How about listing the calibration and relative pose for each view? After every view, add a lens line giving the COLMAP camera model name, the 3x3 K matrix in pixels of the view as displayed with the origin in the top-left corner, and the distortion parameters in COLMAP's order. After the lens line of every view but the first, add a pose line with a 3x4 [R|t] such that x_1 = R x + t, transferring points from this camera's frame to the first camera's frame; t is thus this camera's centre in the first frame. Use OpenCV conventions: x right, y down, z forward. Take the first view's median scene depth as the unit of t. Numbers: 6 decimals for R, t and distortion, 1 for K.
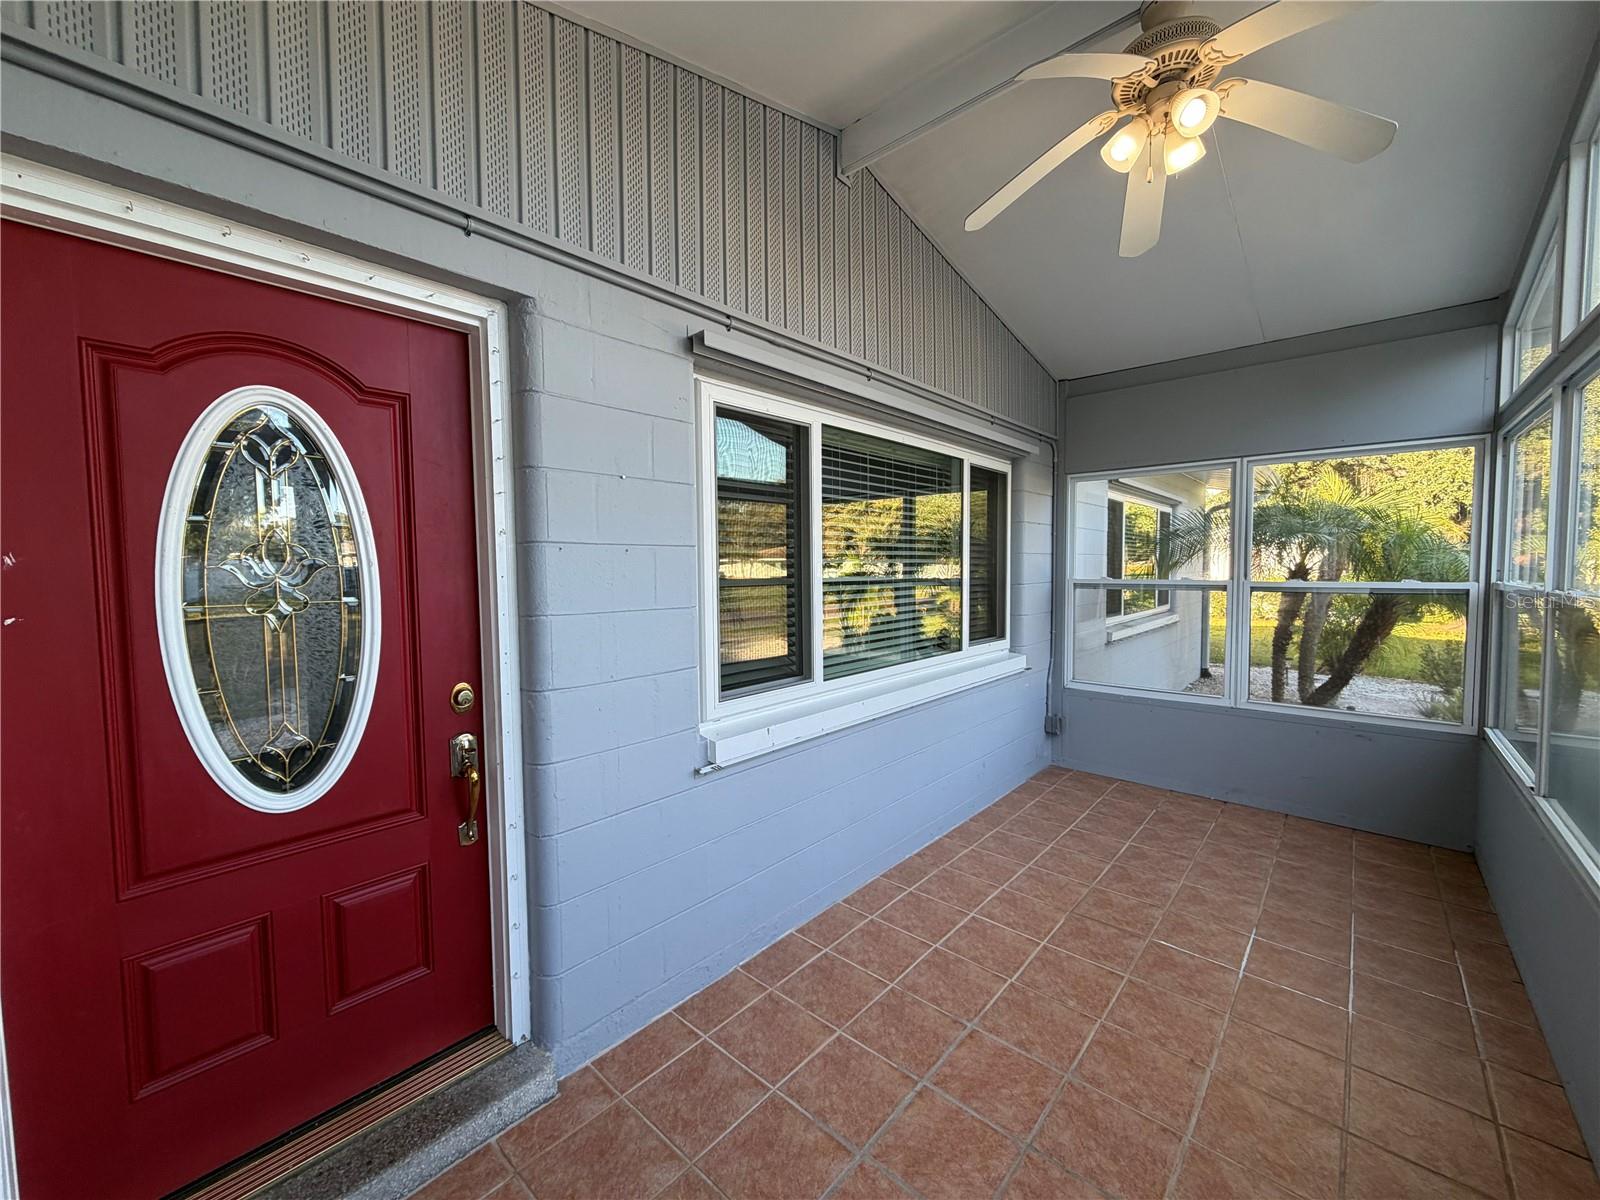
lens RADIAL K [[627.5, 0, 802.1], [0, 627.5, 596.9], [0, 0, 1]] dist [-0.001412, 0.000073]
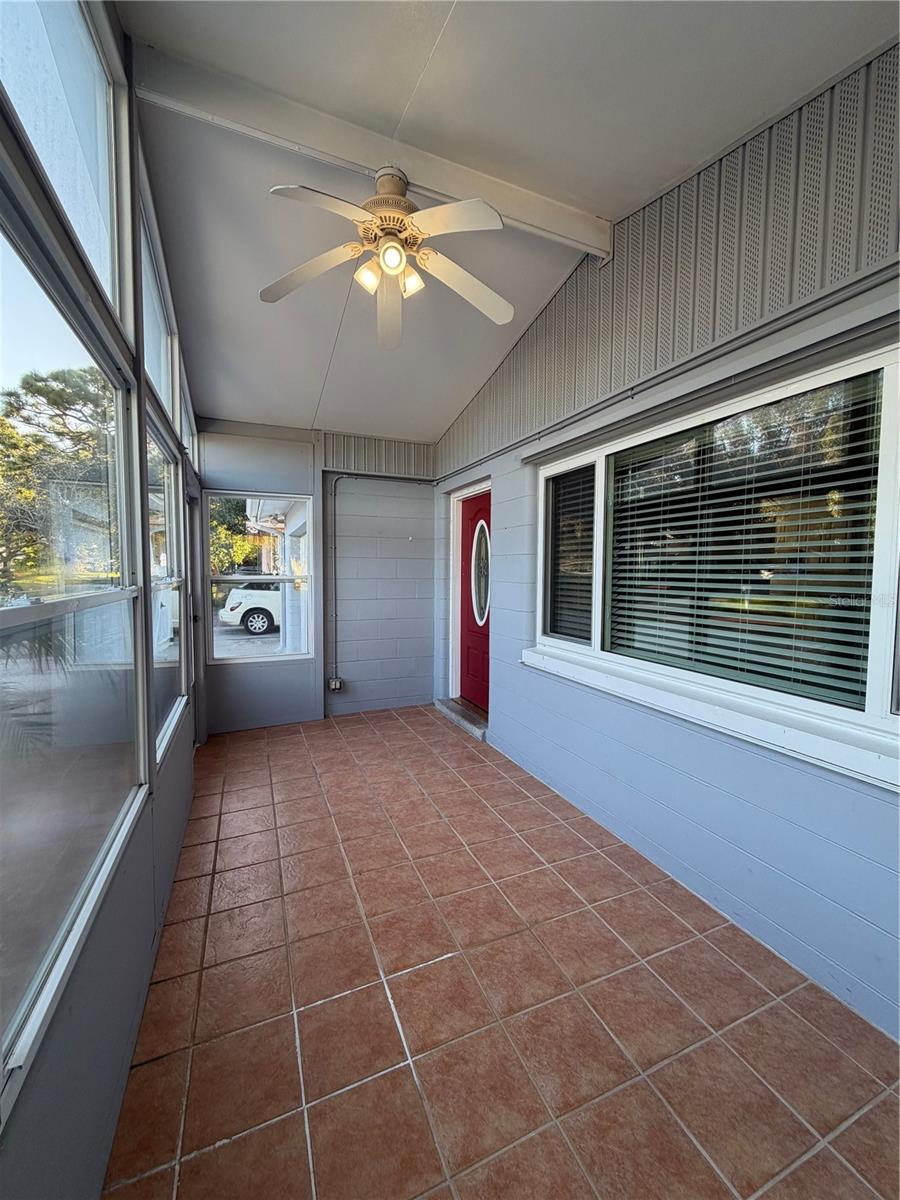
lens RADIAL K [[470.6, 0, 452.5], [0, 470.6, 596.8], [0, 0, 1]] dist [-0.001412, 0.000073]
pose [[-0.418638, 0.057857, -0.906308, 1.145183], [-0.045464, 0.995382, 0.084544, -0.052915], [0.907015, 0.076597, -0.414074, 1.208537]]
